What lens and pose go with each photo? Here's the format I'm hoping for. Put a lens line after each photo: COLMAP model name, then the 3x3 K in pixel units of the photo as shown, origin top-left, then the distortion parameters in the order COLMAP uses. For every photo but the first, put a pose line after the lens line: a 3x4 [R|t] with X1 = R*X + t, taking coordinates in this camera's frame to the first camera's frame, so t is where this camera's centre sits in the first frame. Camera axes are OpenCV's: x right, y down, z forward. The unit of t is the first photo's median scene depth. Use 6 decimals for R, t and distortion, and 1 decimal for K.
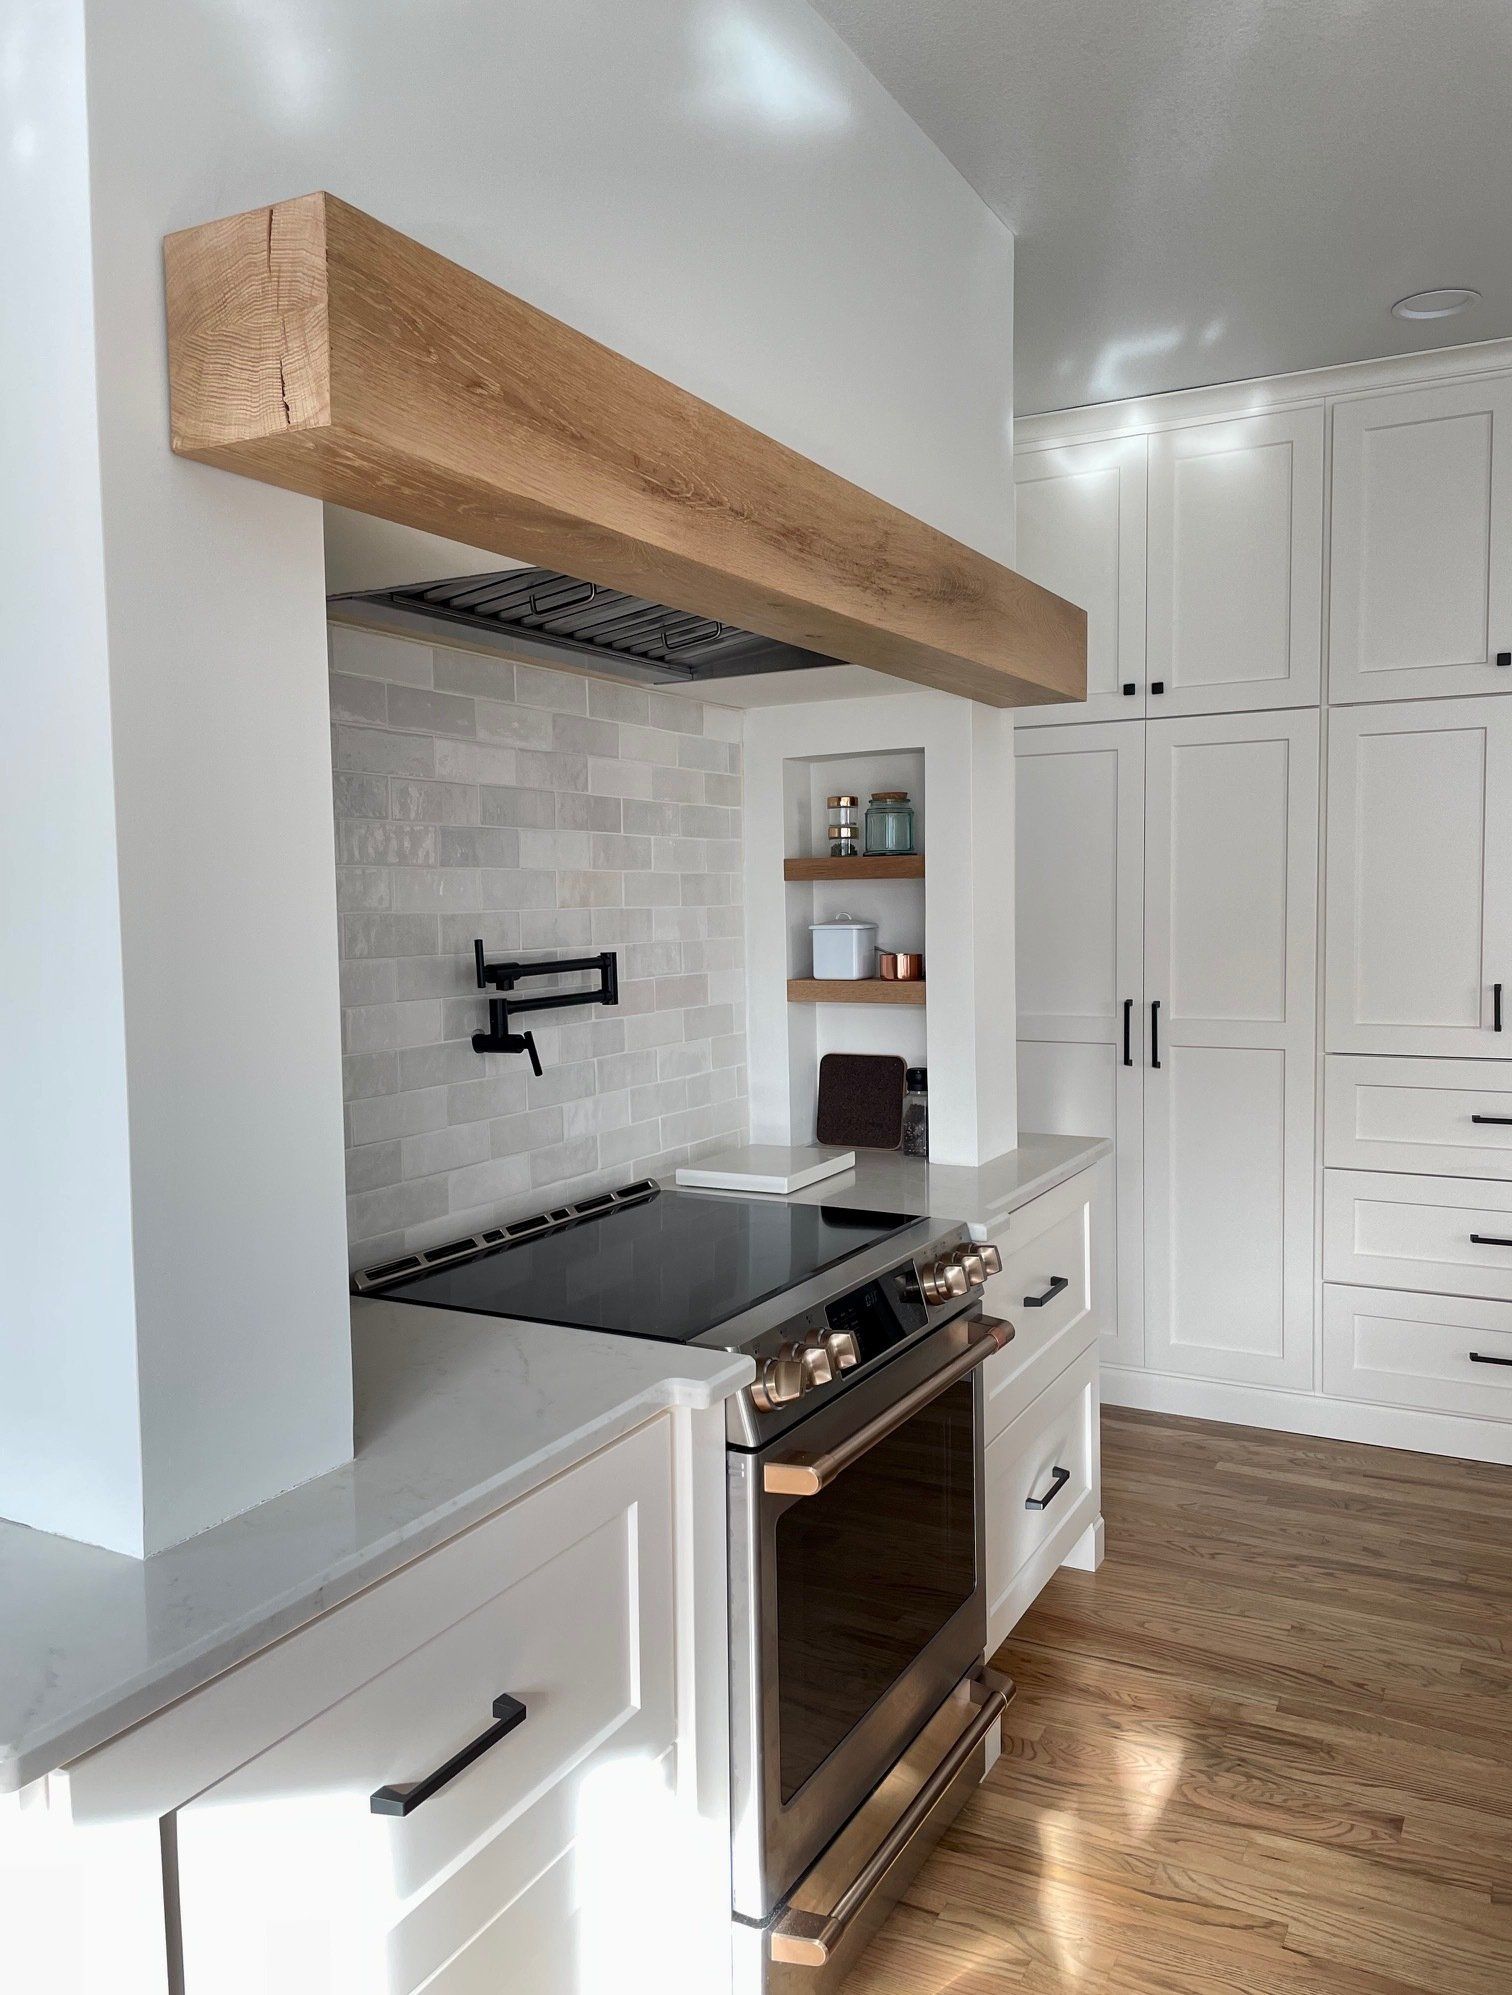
lens RADIAL K [[1497.0, 0, 756.0], [0, 1497.0, 997.5], [0, 0, 1]] dist [0.001884, 0.001600]
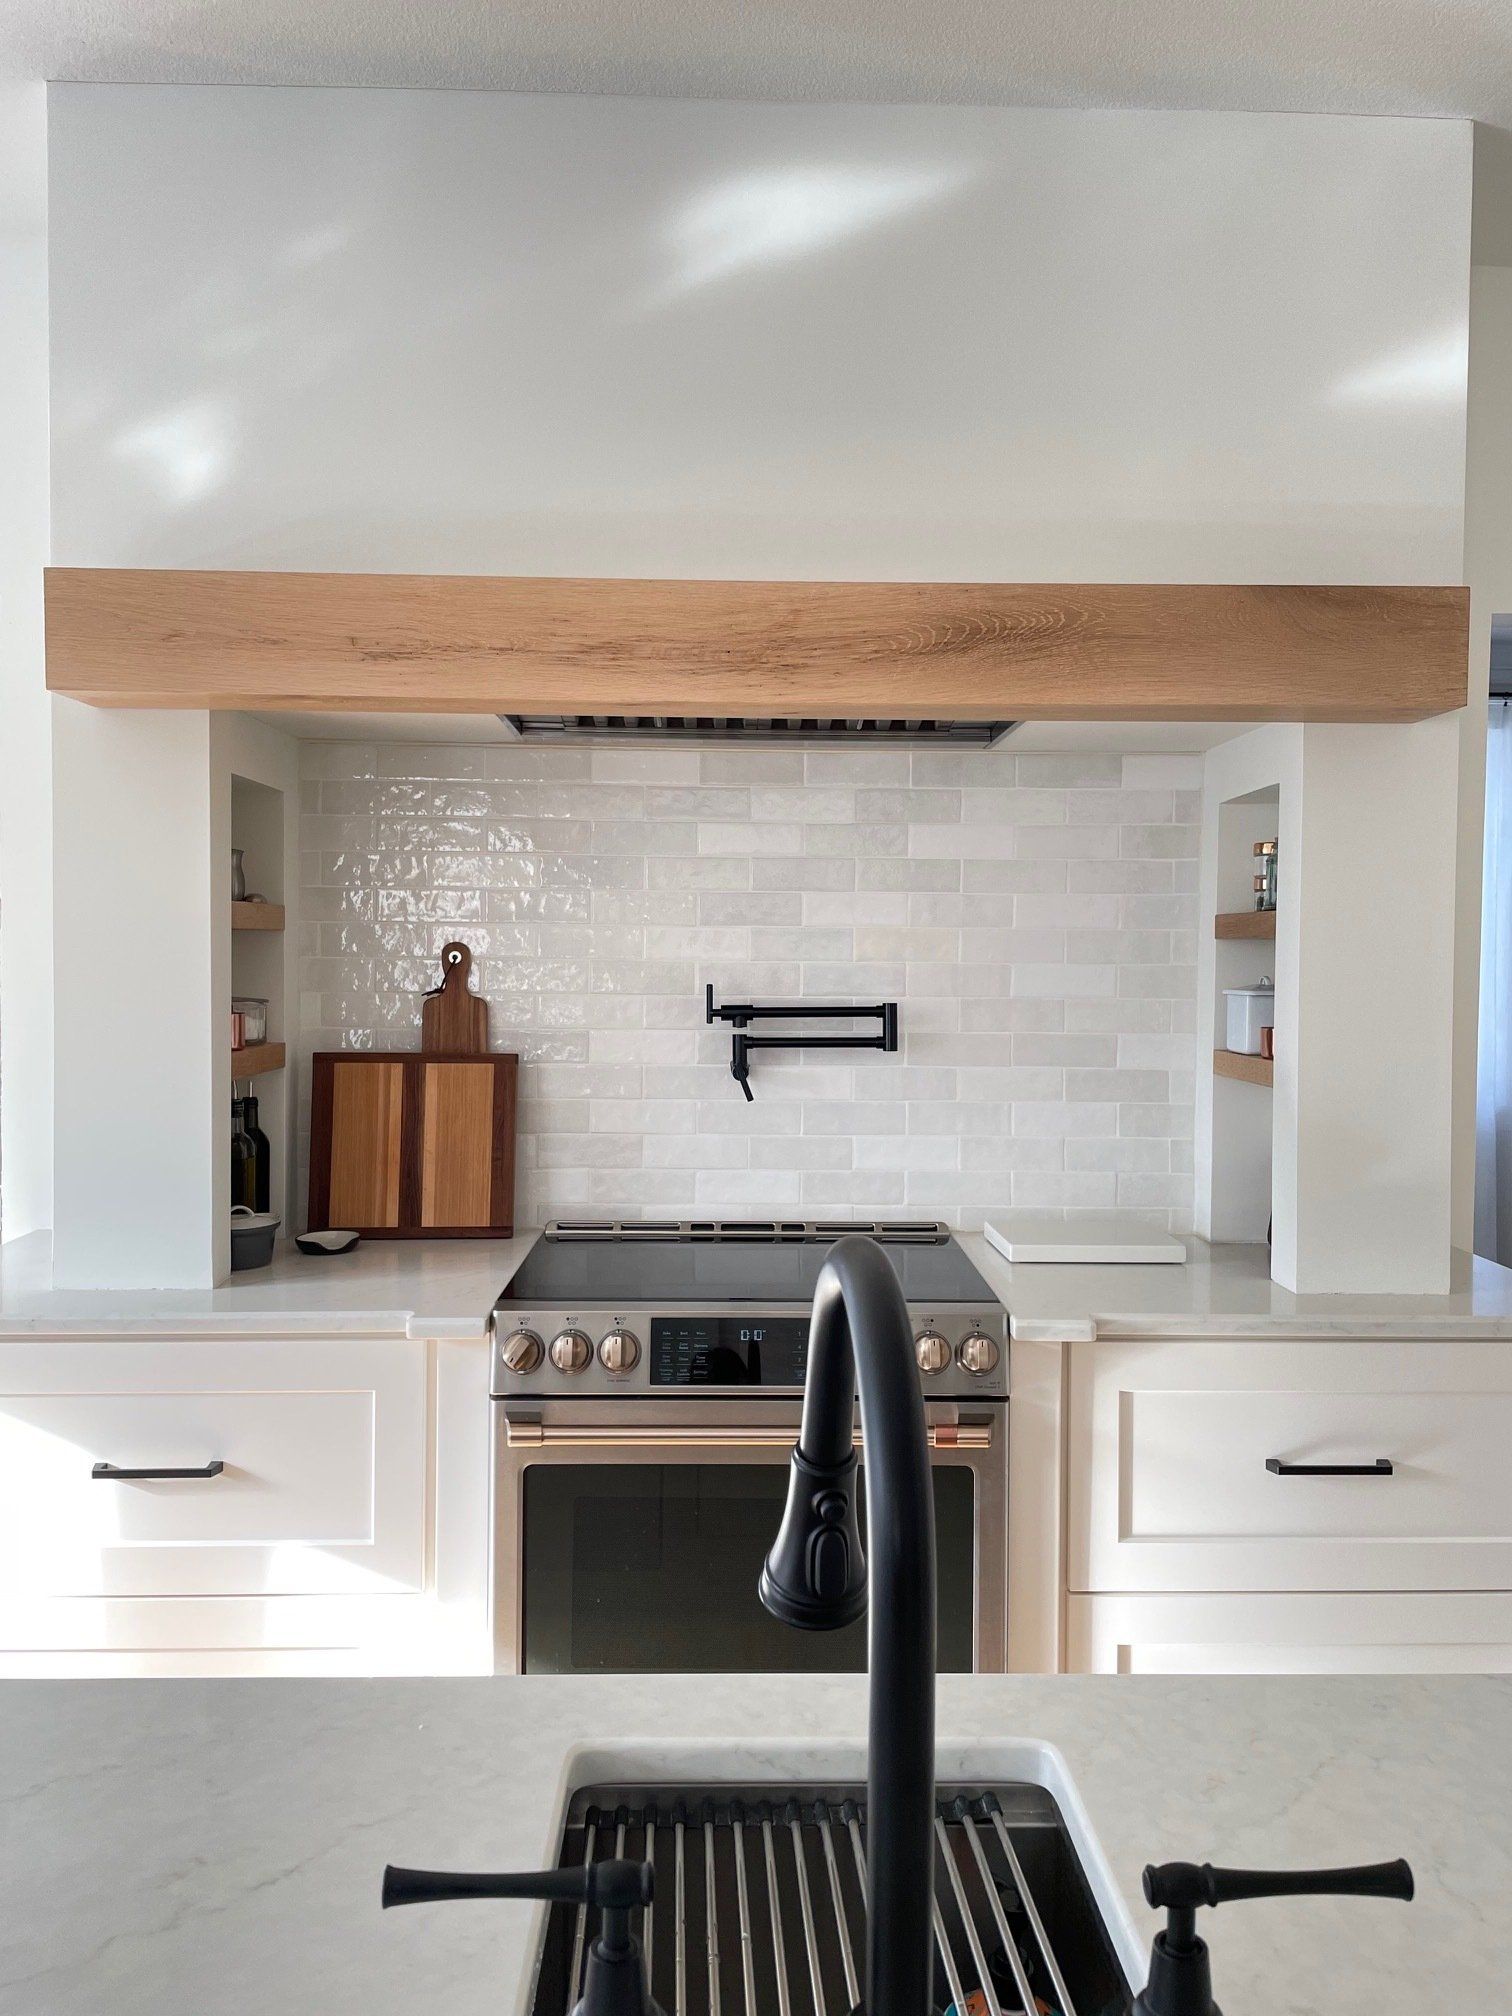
lens RADIAL K [[1562.4, 0, 756.0], [0, 1562.4, 1008.0], [0, 0, 1]] dist [0.087368, -0.001632]
pose [[0.511363, 0.047369, -0.858058, 0.833298], [-0.074265, 0.997180, 0.010790, -0.031803], [0.856150, 0.058206, 0.513439, 0.337166]]
